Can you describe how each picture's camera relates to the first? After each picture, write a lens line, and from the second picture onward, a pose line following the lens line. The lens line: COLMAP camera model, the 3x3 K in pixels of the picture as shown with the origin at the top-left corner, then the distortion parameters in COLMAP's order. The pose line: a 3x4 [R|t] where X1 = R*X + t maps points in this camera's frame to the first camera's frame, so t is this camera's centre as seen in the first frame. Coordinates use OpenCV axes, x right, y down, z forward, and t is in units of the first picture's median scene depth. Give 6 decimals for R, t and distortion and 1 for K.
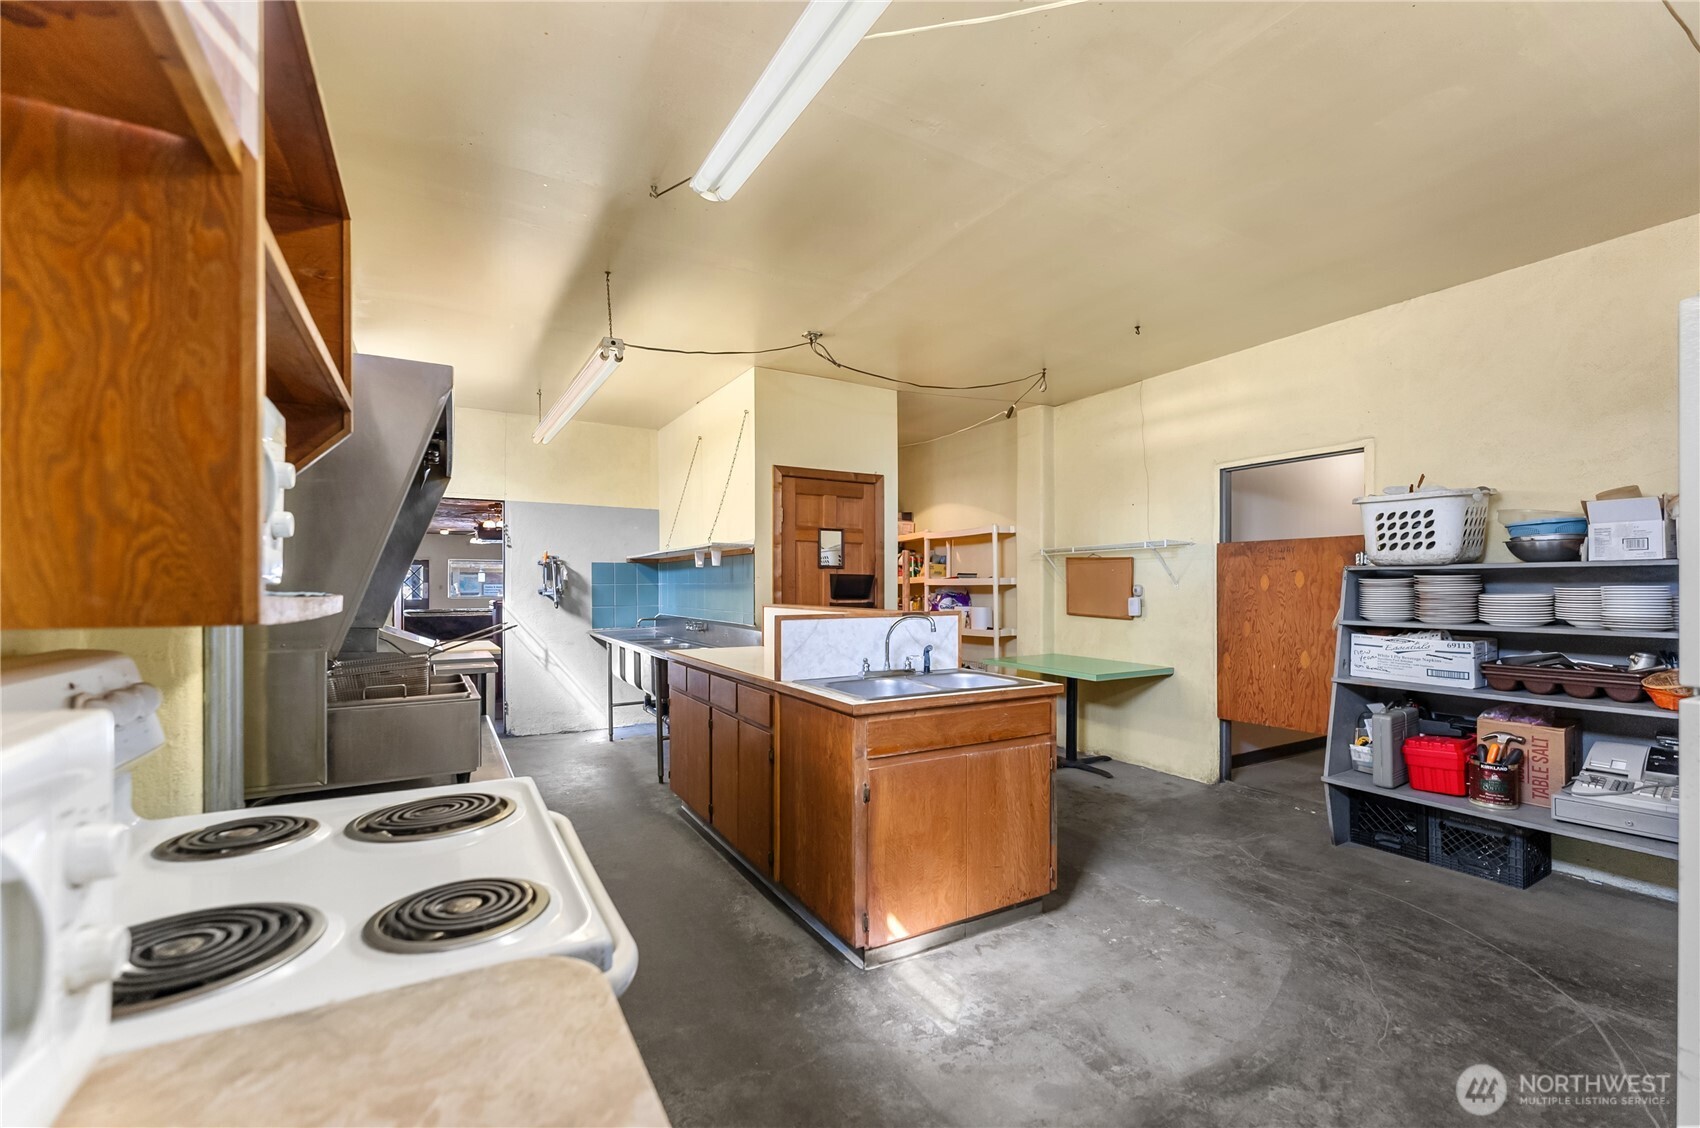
lens RADIAL K [[707.1, 0, 833.9], [0, 707.1, 582.0], [0, 0, 1]] dist [0.000012, 0.000174]
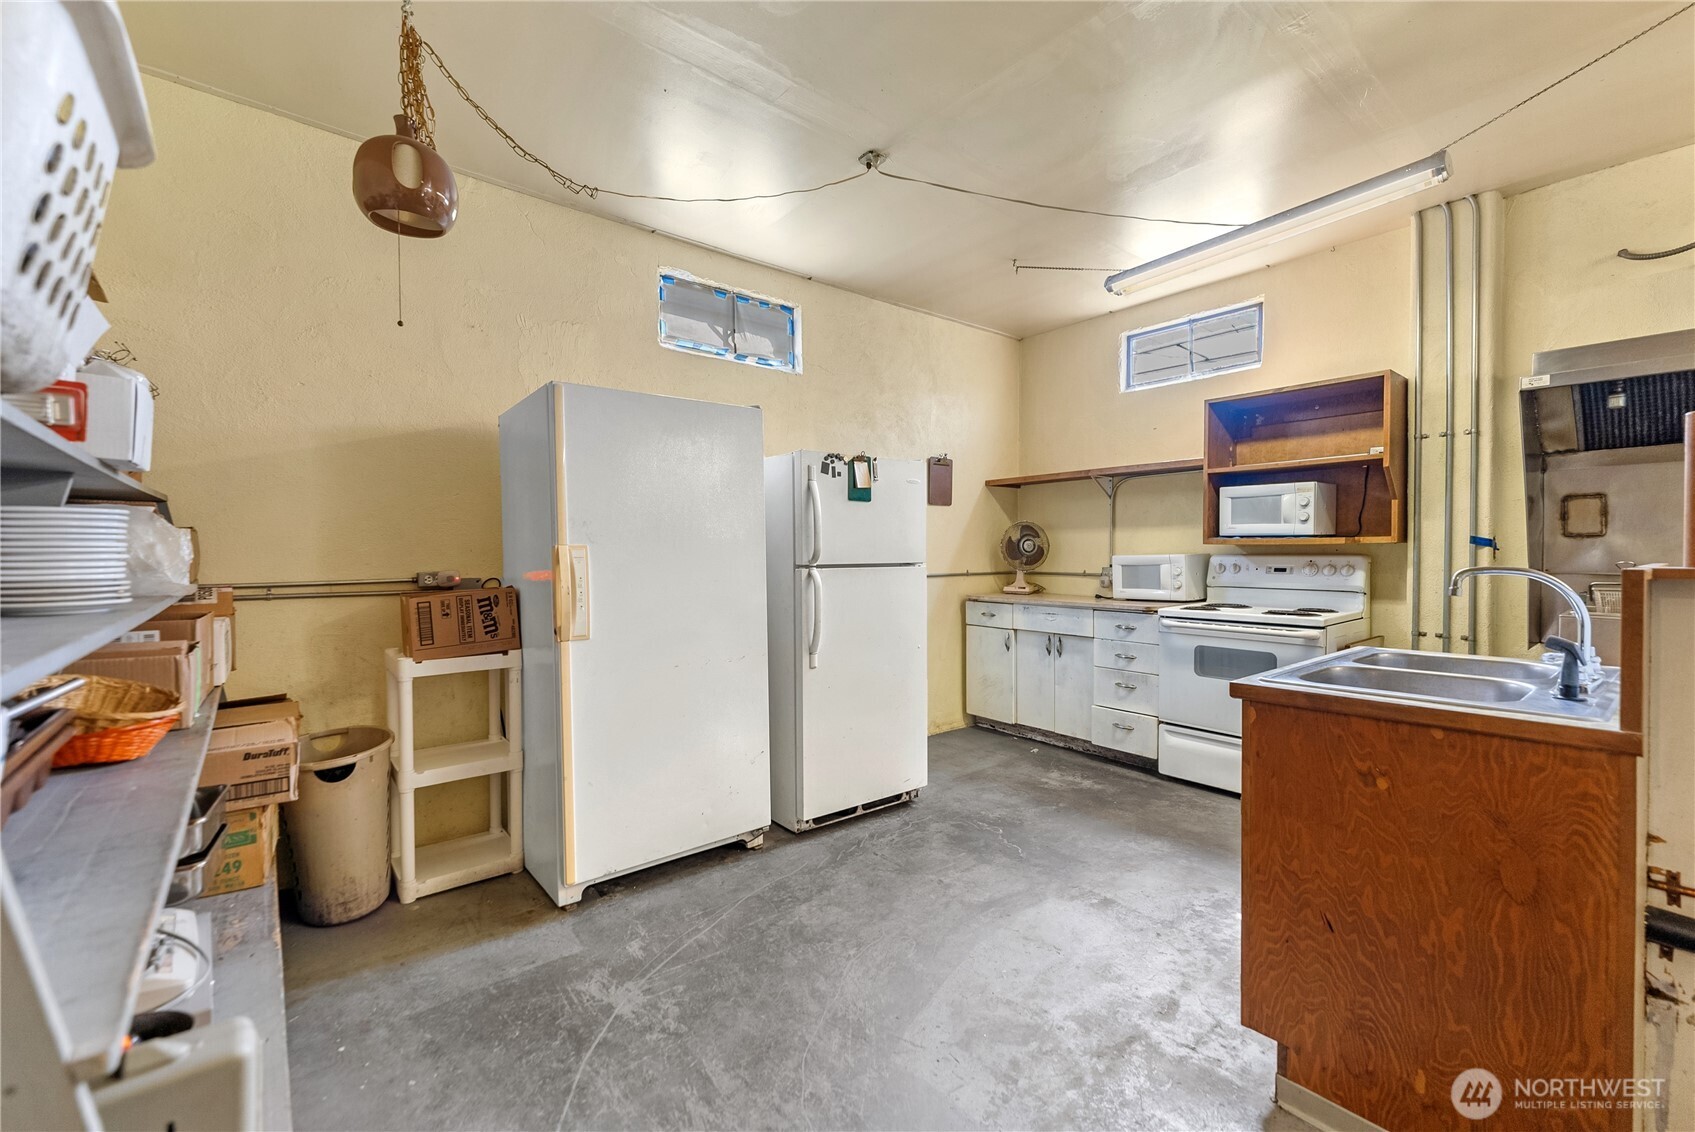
lens RADIAL K [[701.4, 0, 850.3], [0, 701.4, 565.6], [0, 0, 1]] dist [0.001252, 0.000132]
pose [[-0.984556, 0.008664, -0.174855, 0.341032], [0.006627, 0.999903, 0.012235, 0.017690], [0.174944, 0.010888, -0.984518, 0.702861]]
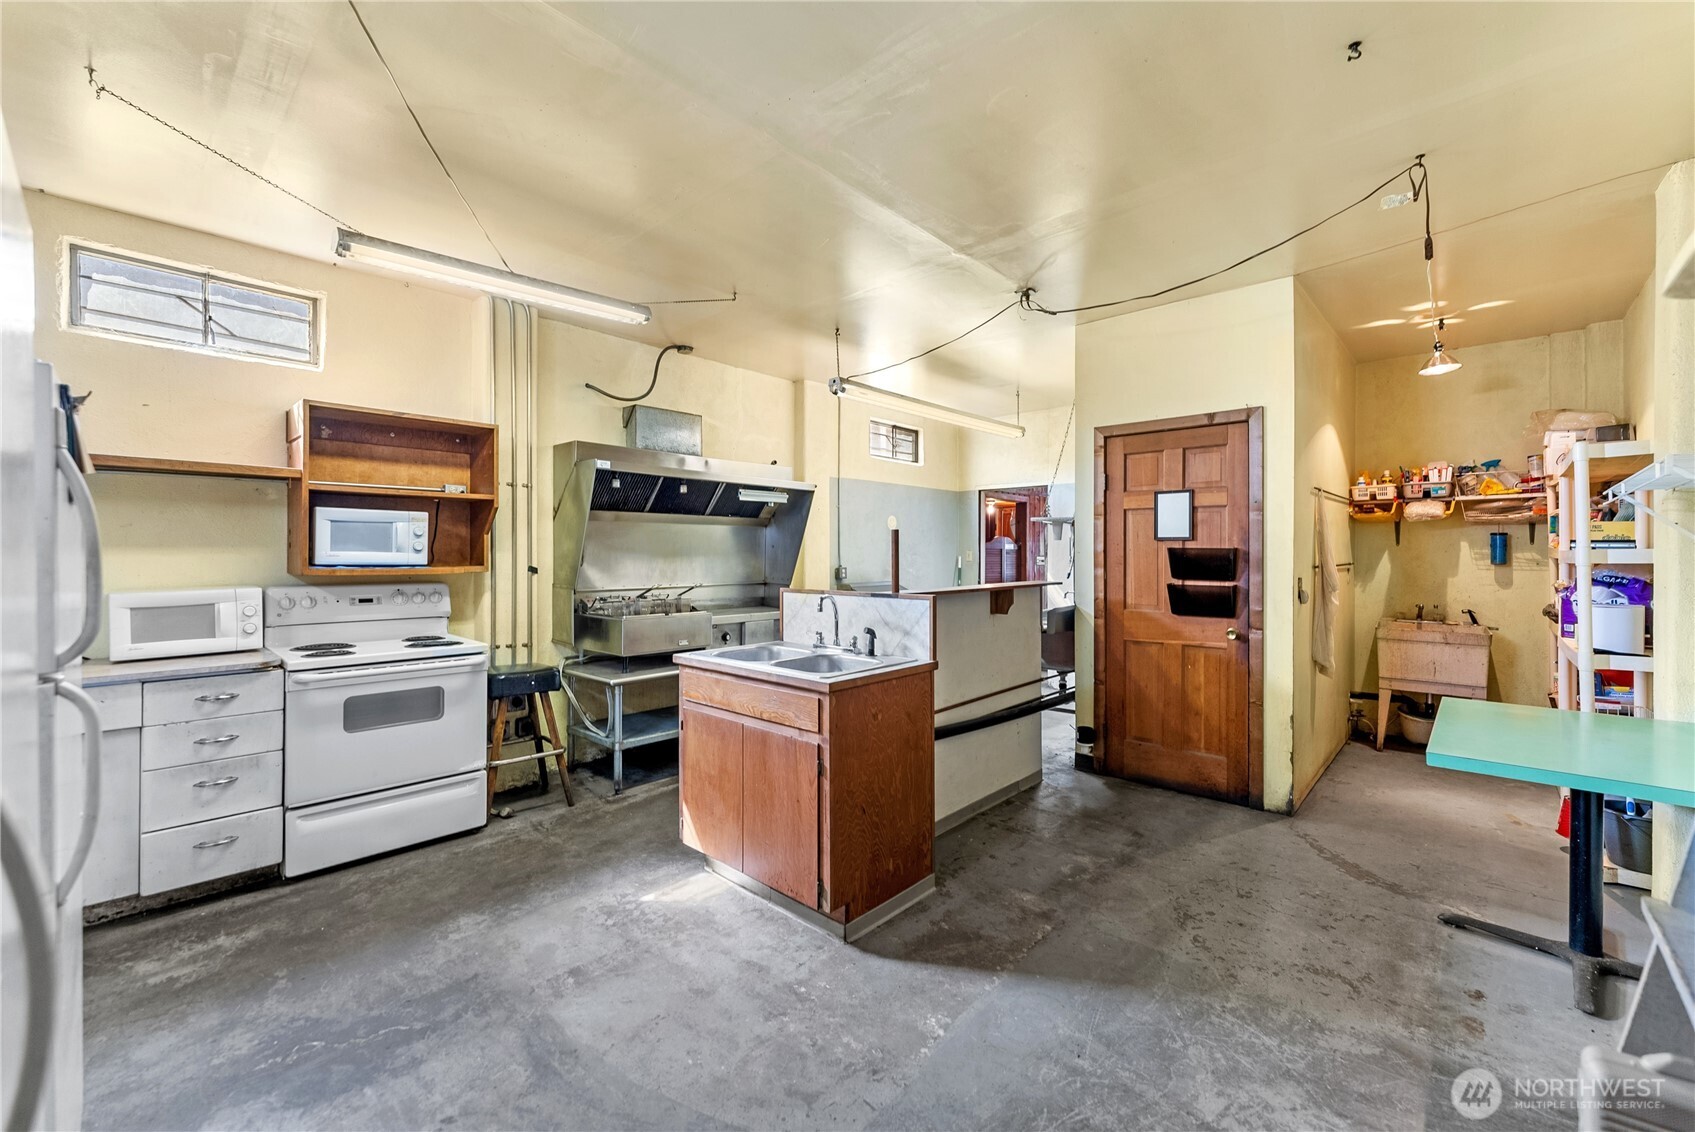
lens RADIAL K [[681.0, 0, 847.6], [0, 681.0, 556.2], [0, 0, 1]] dist [0.001023, -0.000069]
pose [[0.306993, 0.004673, -0.951700, 0.520771], [0.005201, 0.999965, 0.006588, -0.007476], [0.951698, -0.006972, 0.306958, 0.353031]]
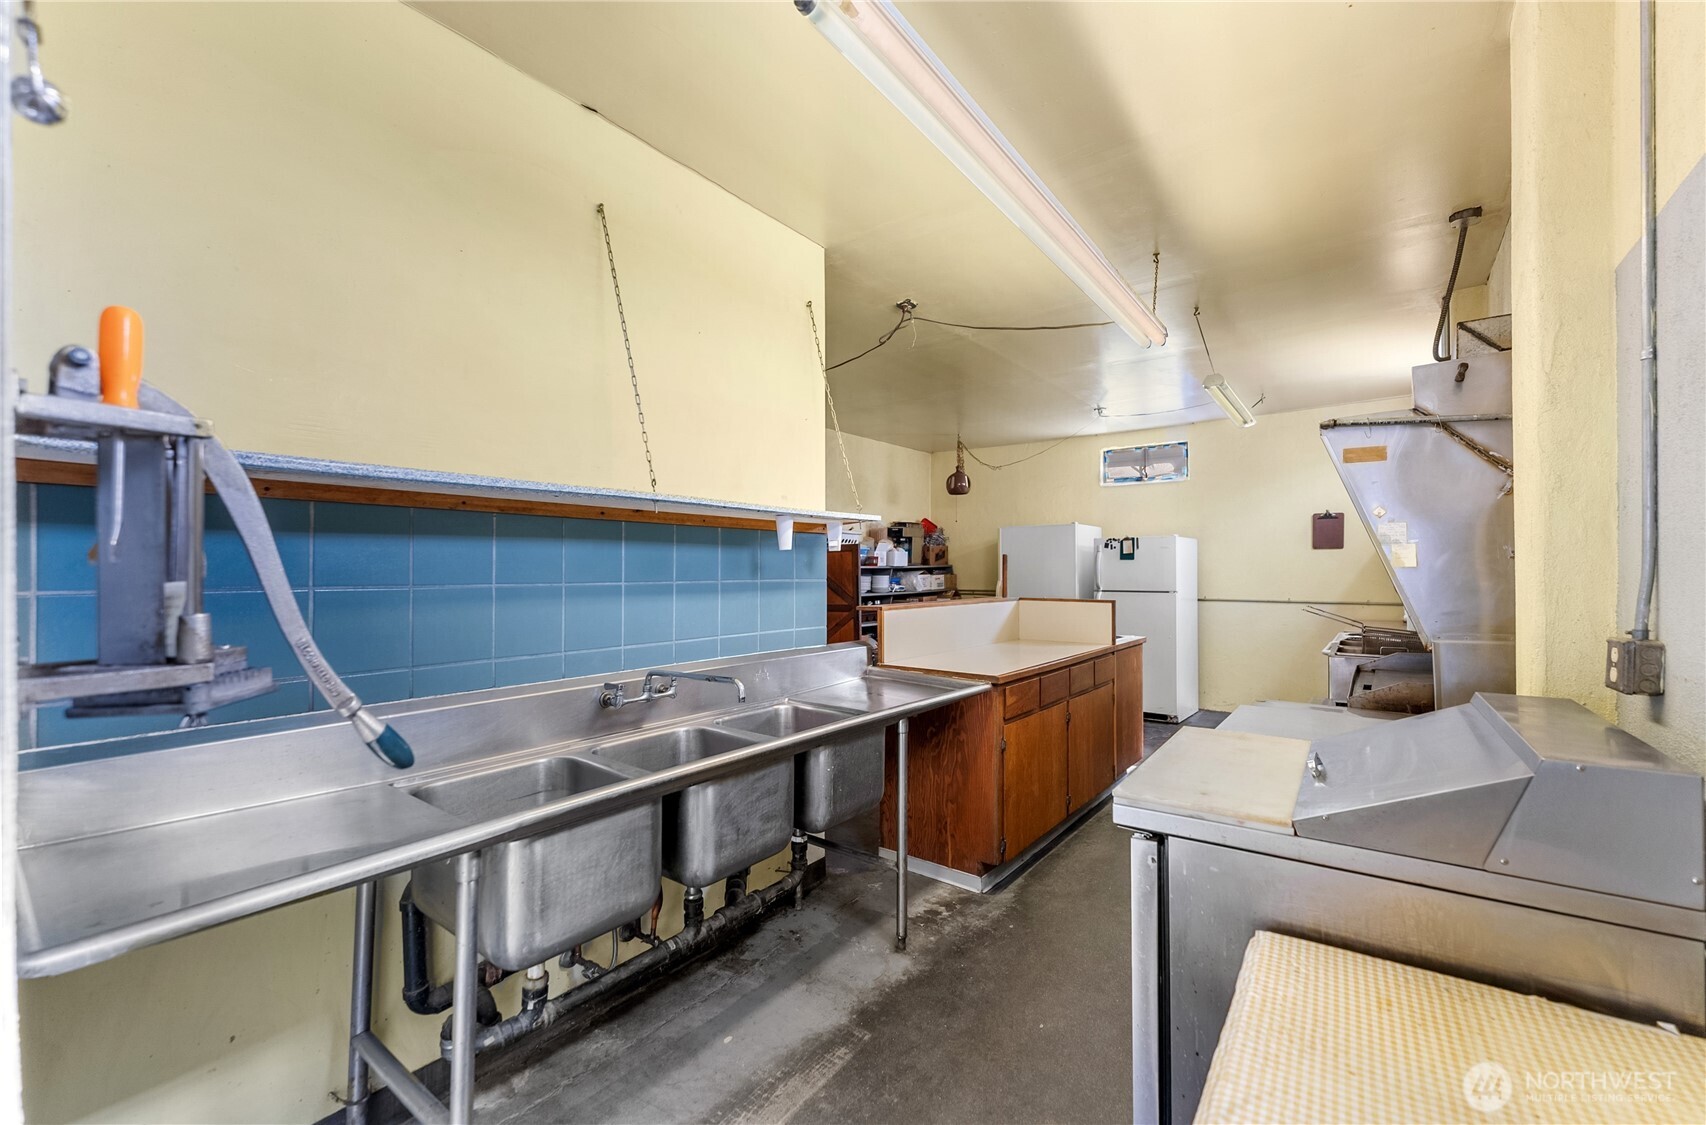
lens RADIAL K [[693.1, 0, 855.5], [0, 693.1, 567.2], [0, 0, 1]] dist [0.000374, 0.000167]
pose [[-0.393385, 0.004625, 0.919362, -0.572290], [-0.003137, 0.999975, -0.006373, -0.004809], [-0.919369, -0.005392, -0.393360, 0.985595]]
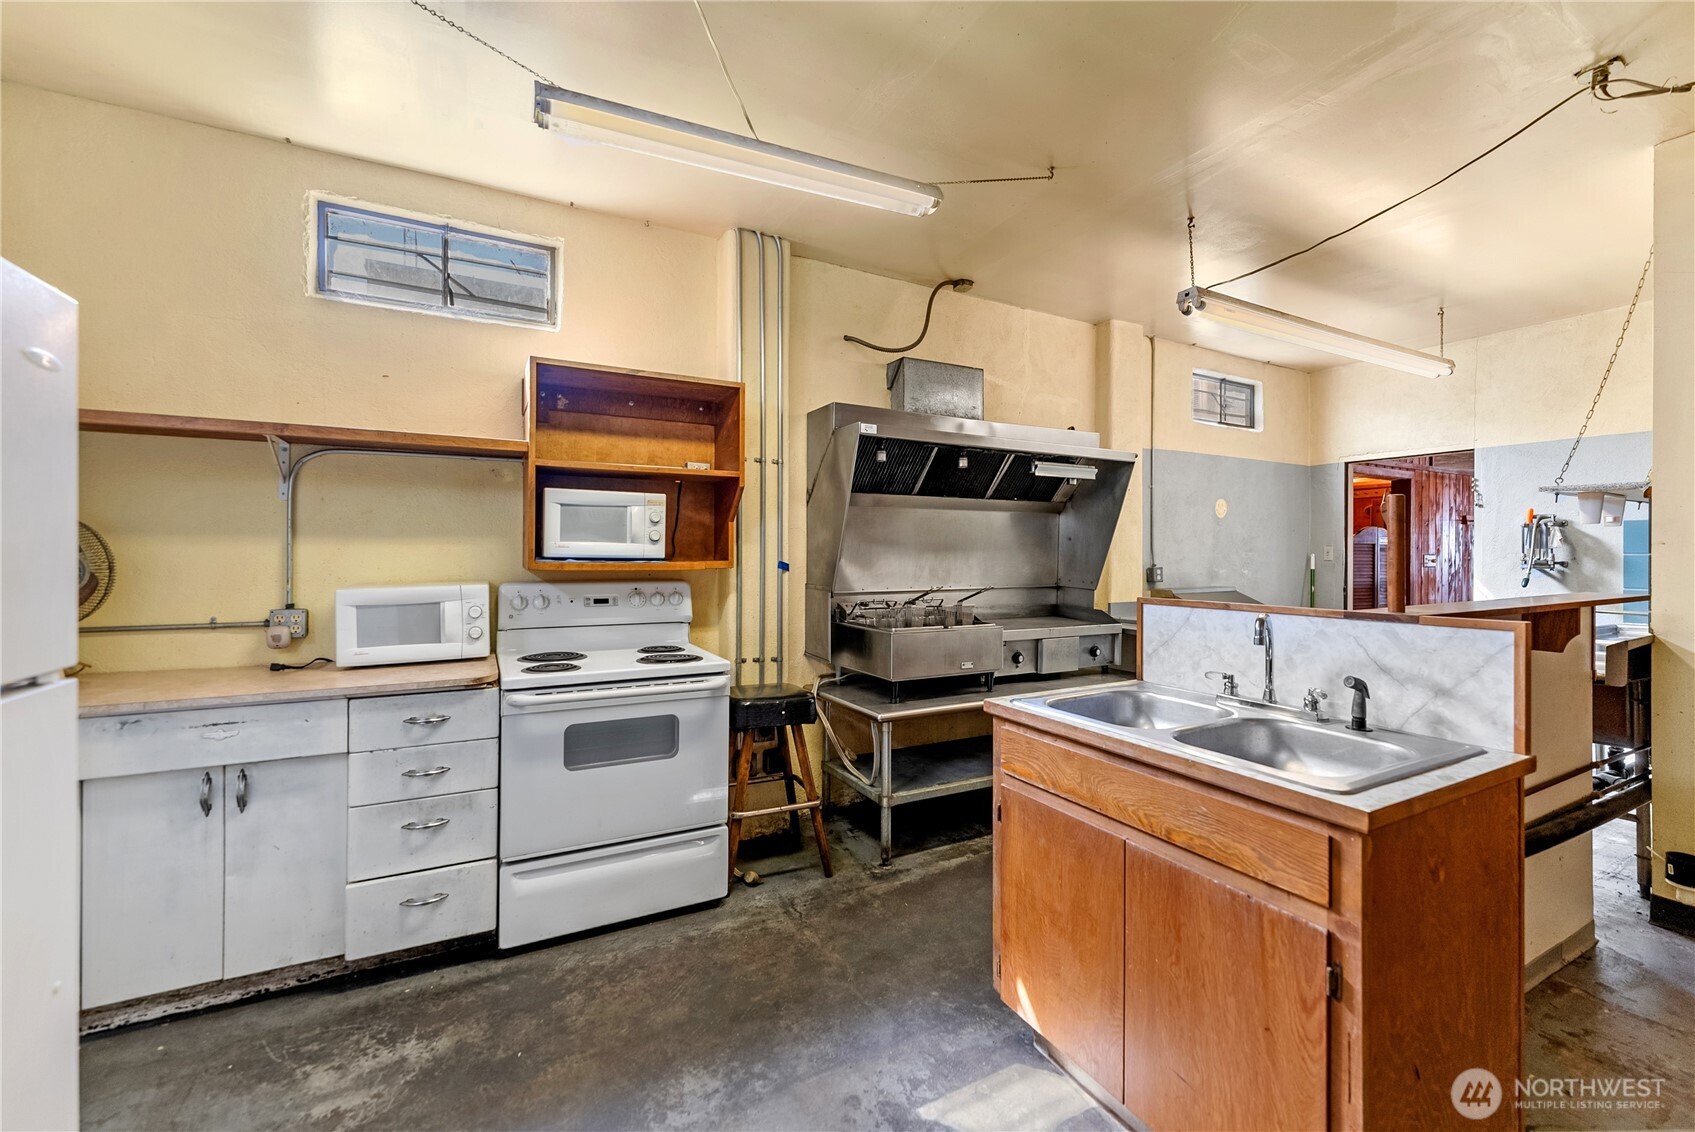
lens RADIAL K [[690.9, 0, 858.9], [0, 690.9, 555.3], [0, 0, 1]] dist [0.000496, 0.000079]
pose [[-0.010679, 0.003705, -0.999936, 0.332452], [0.003970, 0.999985, 0.003663, -0.001736], [0.999935, -0.003931, -0.010693, 0.329275]]
